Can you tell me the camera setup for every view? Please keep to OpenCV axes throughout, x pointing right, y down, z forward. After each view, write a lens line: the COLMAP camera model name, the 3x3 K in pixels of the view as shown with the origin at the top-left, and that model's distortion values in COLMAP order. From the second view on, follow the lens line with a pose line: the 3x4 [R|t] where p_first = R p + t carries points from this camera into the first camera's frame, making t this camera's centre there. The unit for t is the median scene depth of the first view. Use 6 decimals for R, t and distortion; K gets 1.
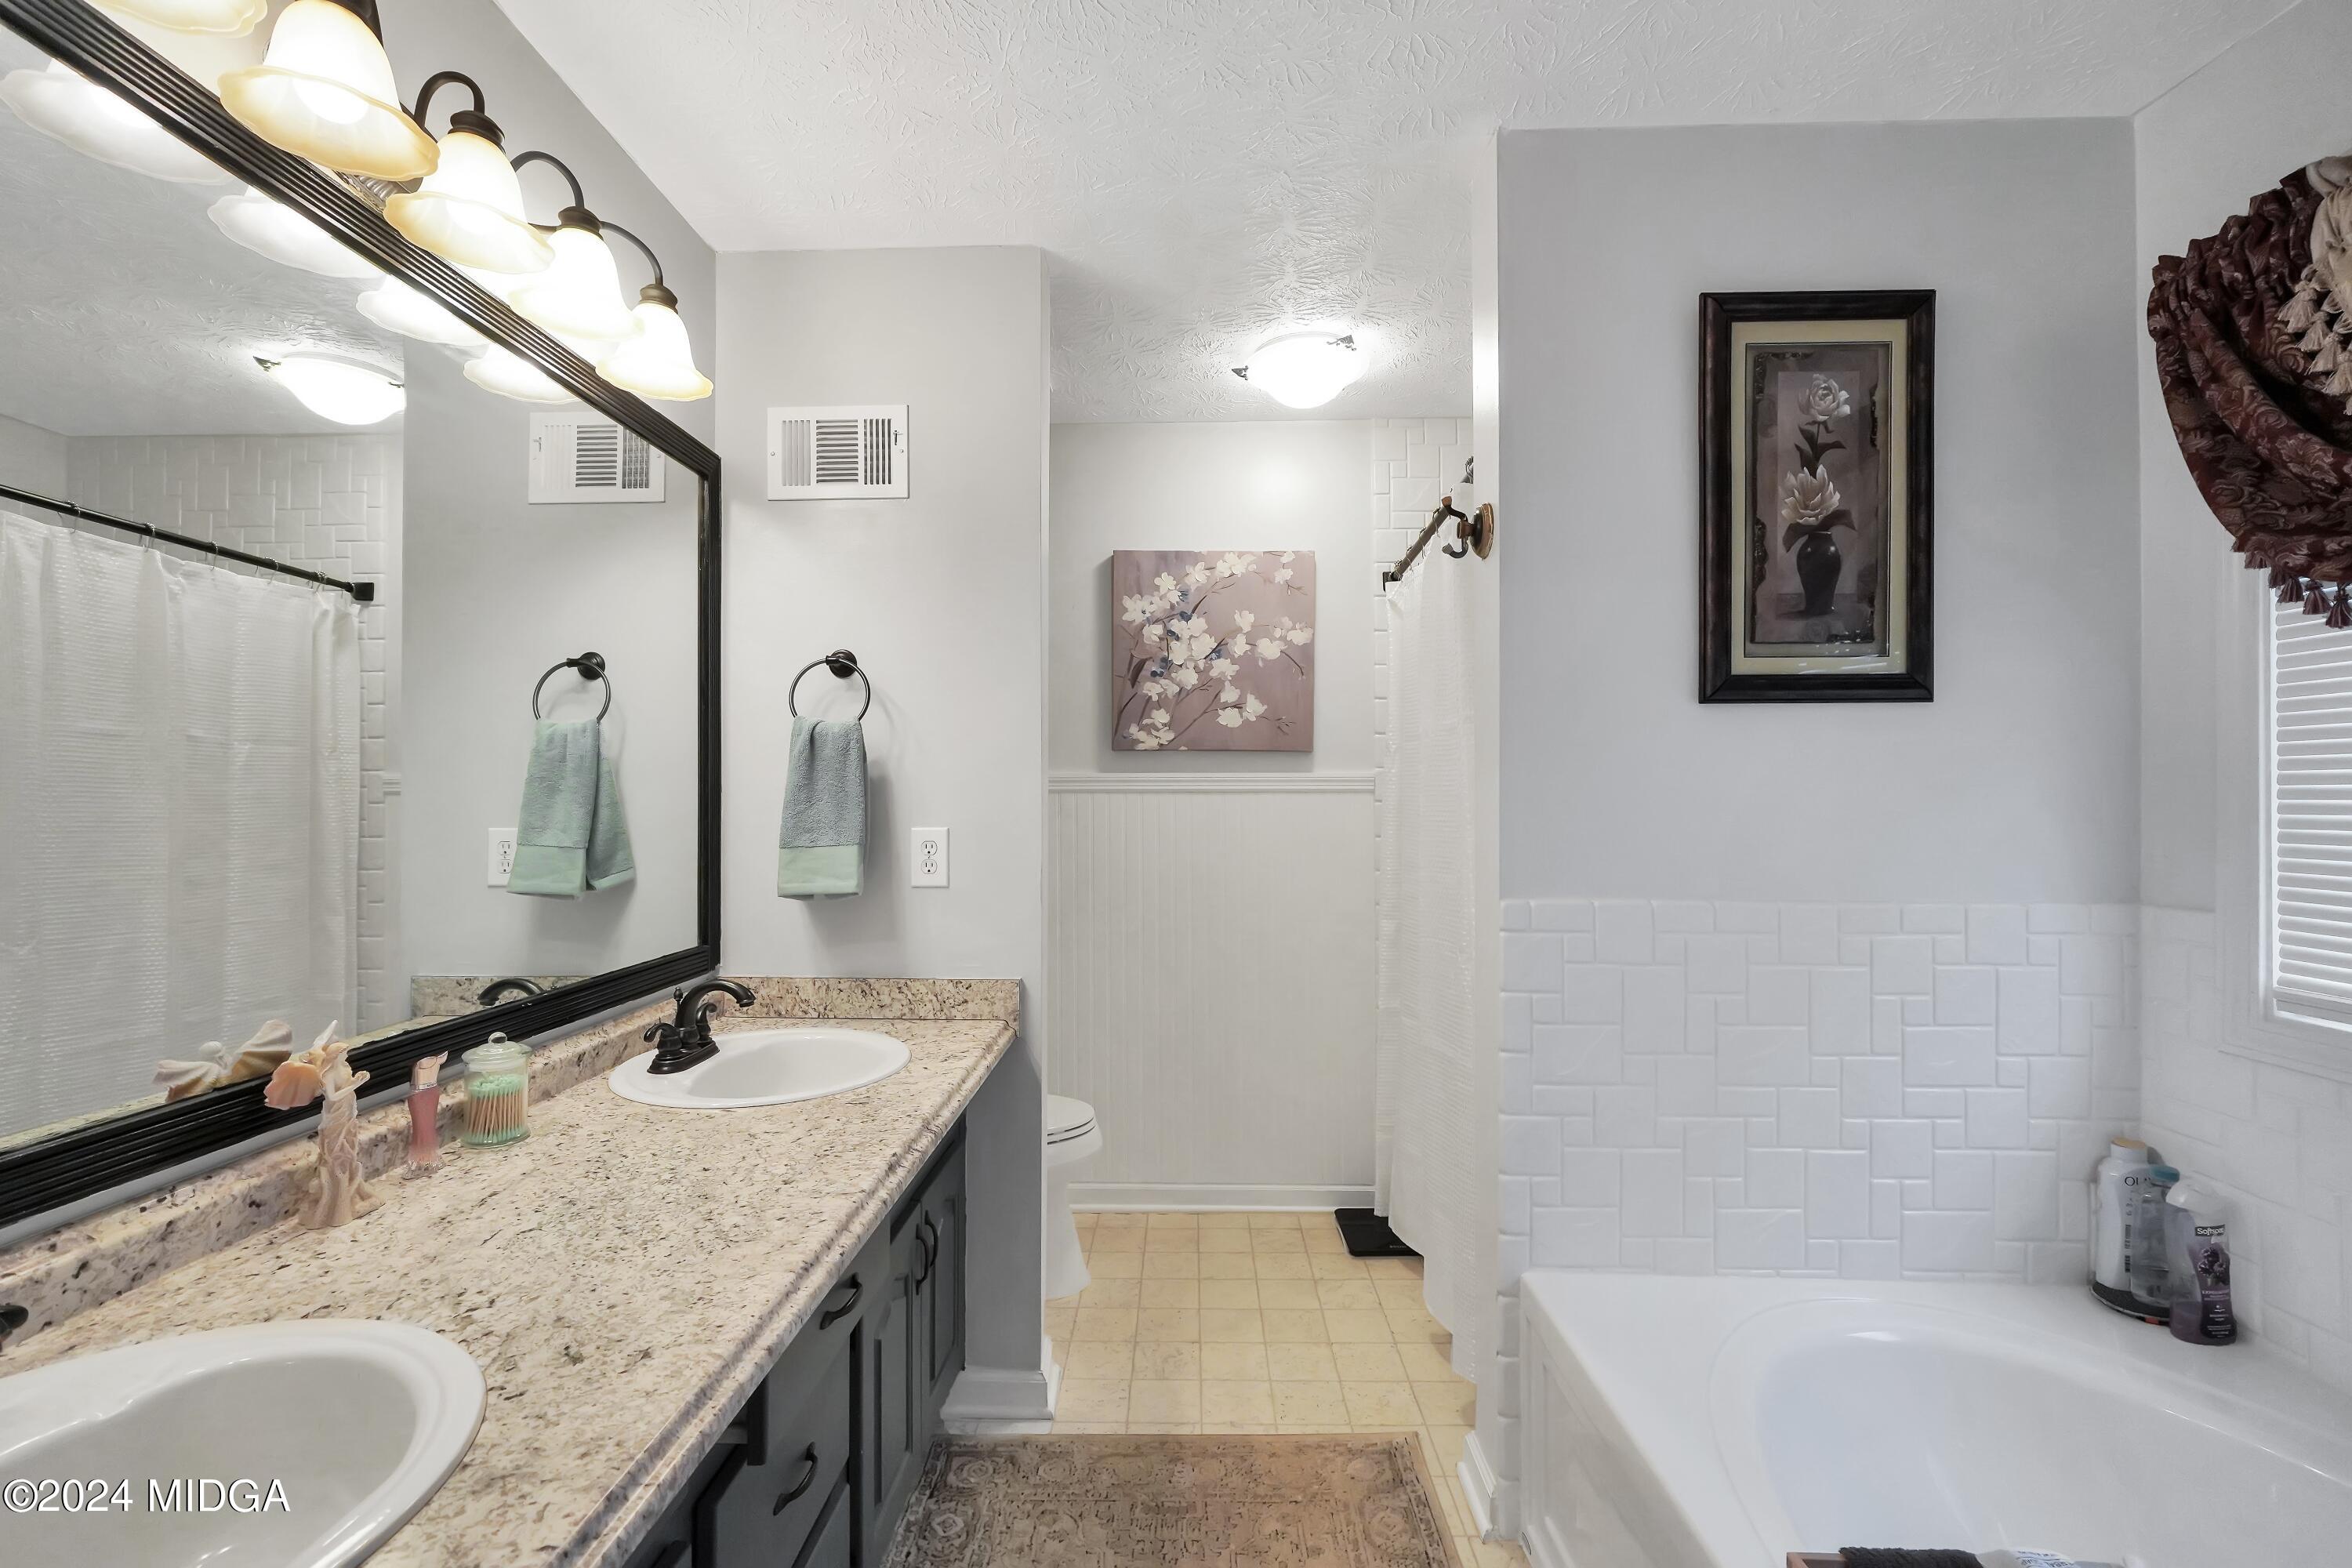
lens RADIAL K [[945.7, 0, 1185.8], [0, 945.7, 801.6], [0, 0, 1]] dist [-0.019421, 0.006587]
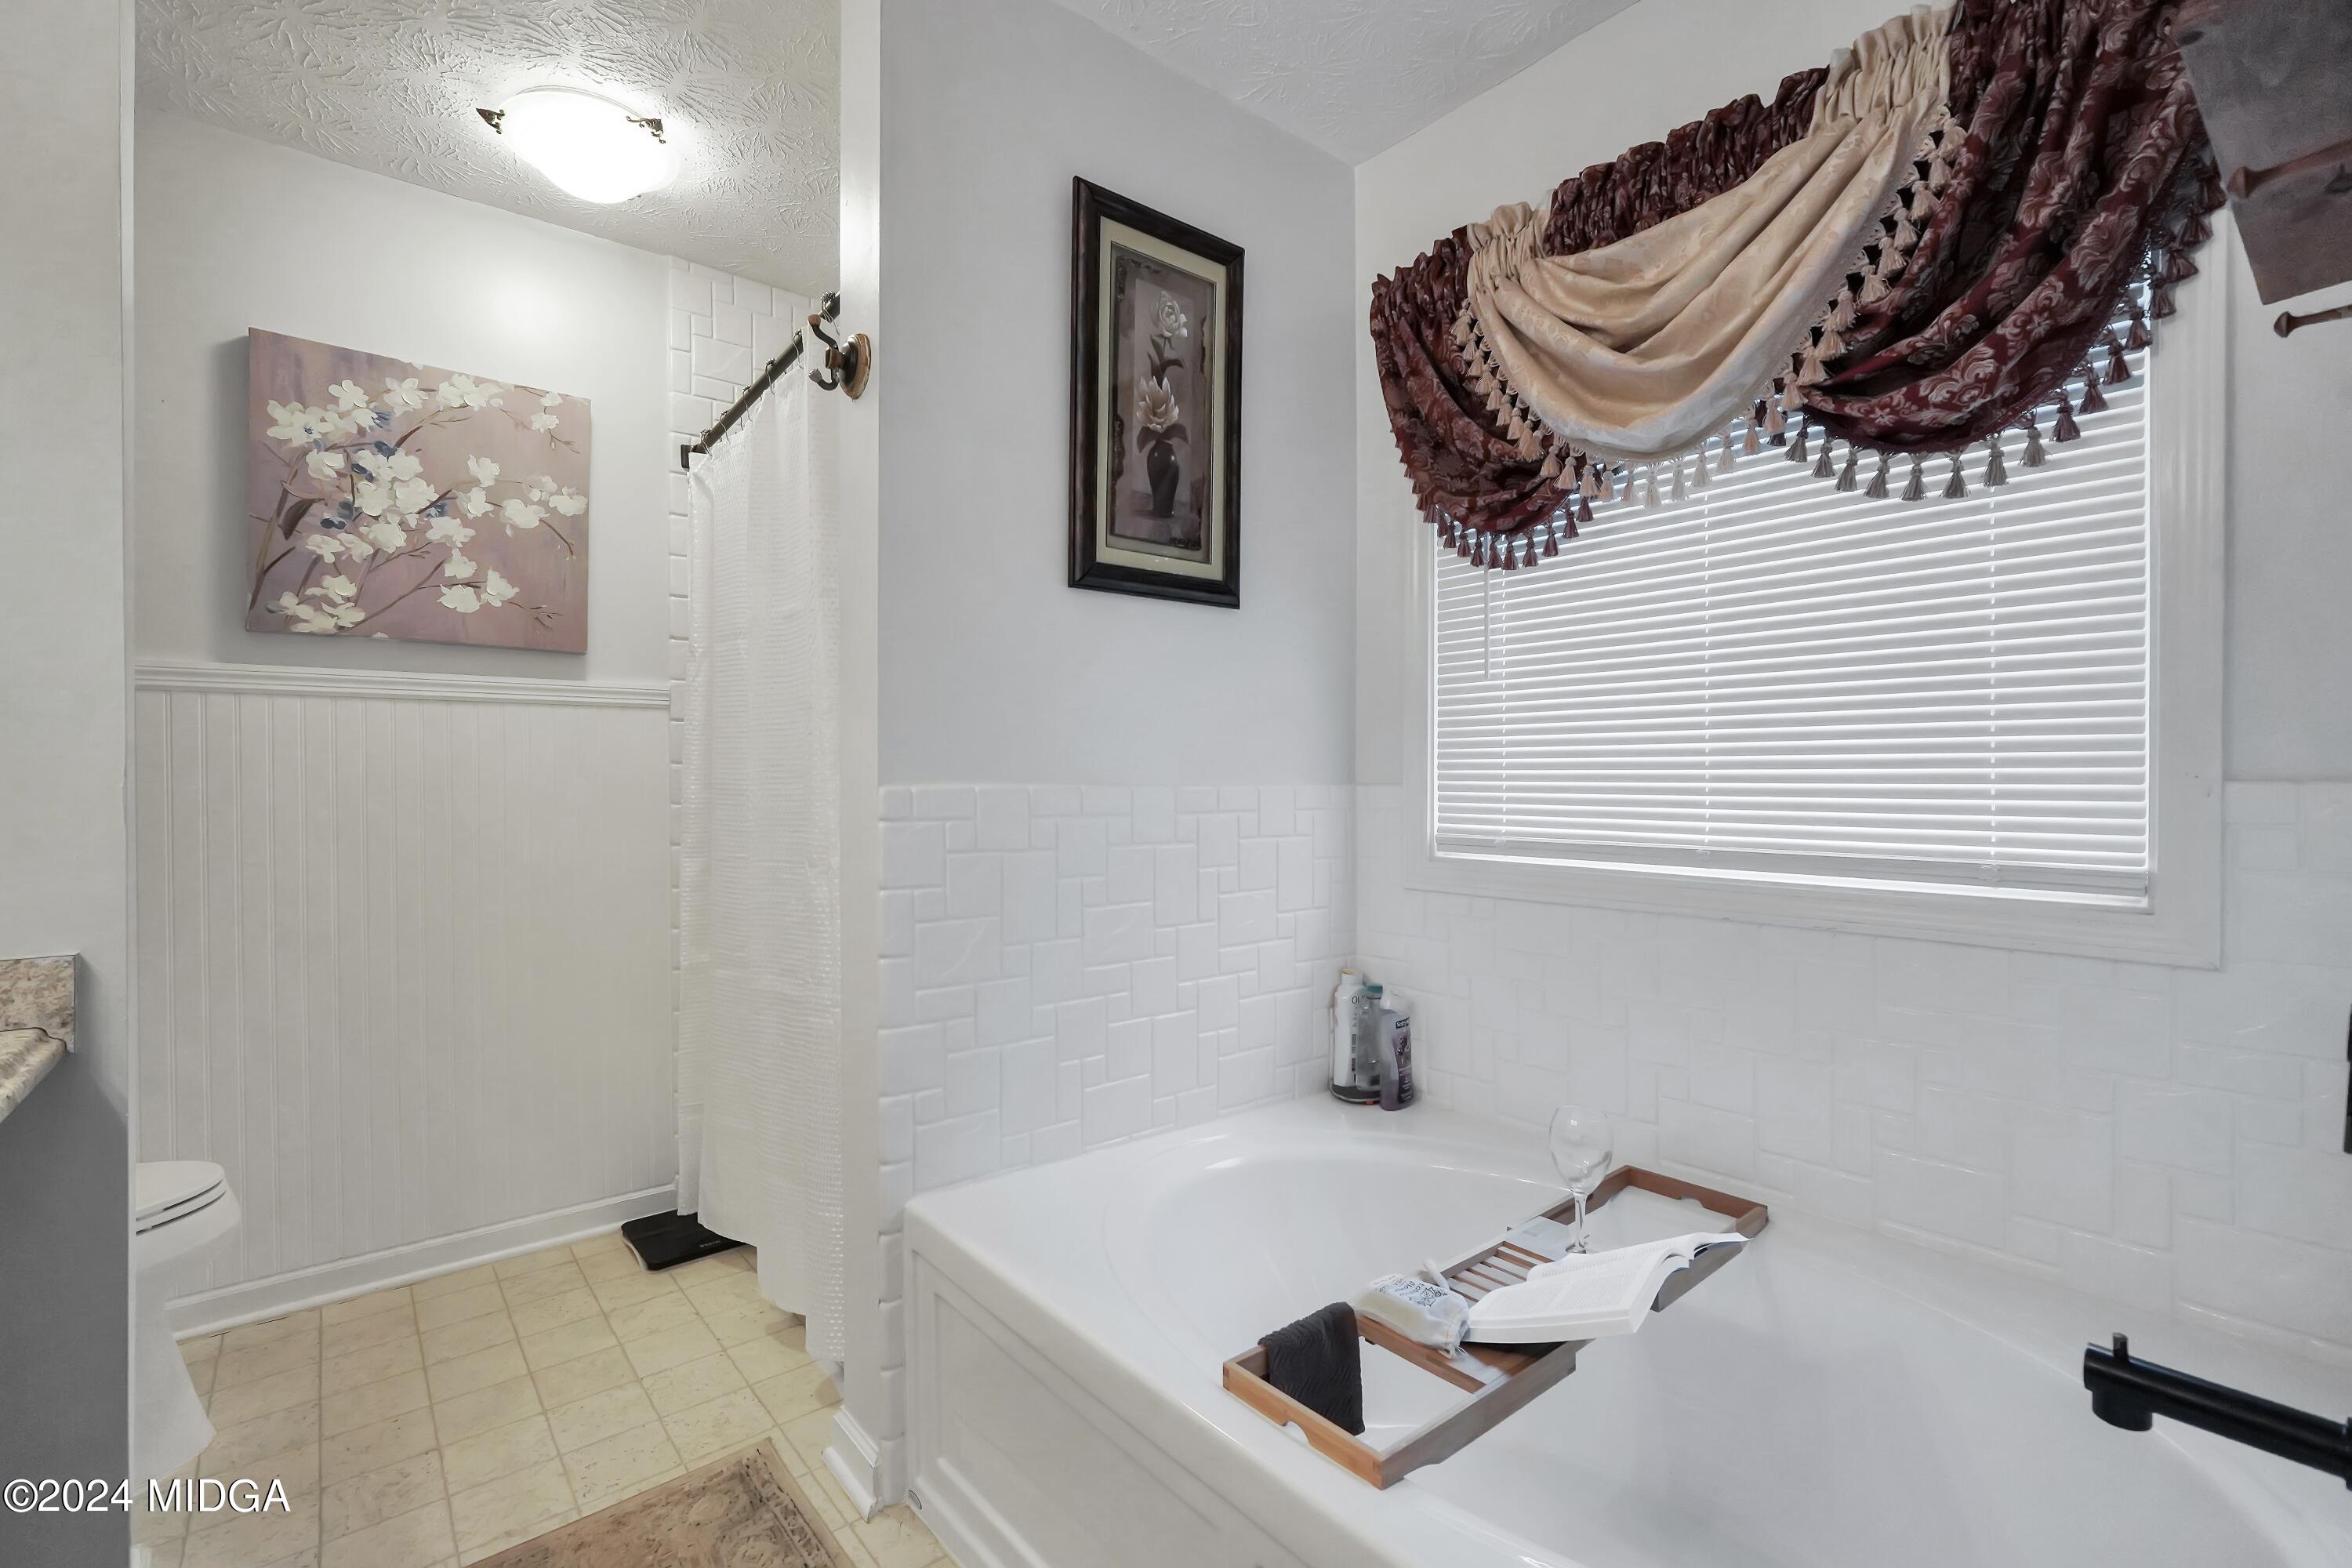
lens RADIAL K [[1005.2, 0, 1173.6], [0, 1005.2, 765.0], [0, 0, 1]] dist [-0.022271, 0.007345]
pose [[0.767542, -0.002854, 0.640992, -0.053320], [-0.001587, 0.999979, 0.006353, 0.077311], [-0.640997, -0.005894, 0.767521, 0.107526]]
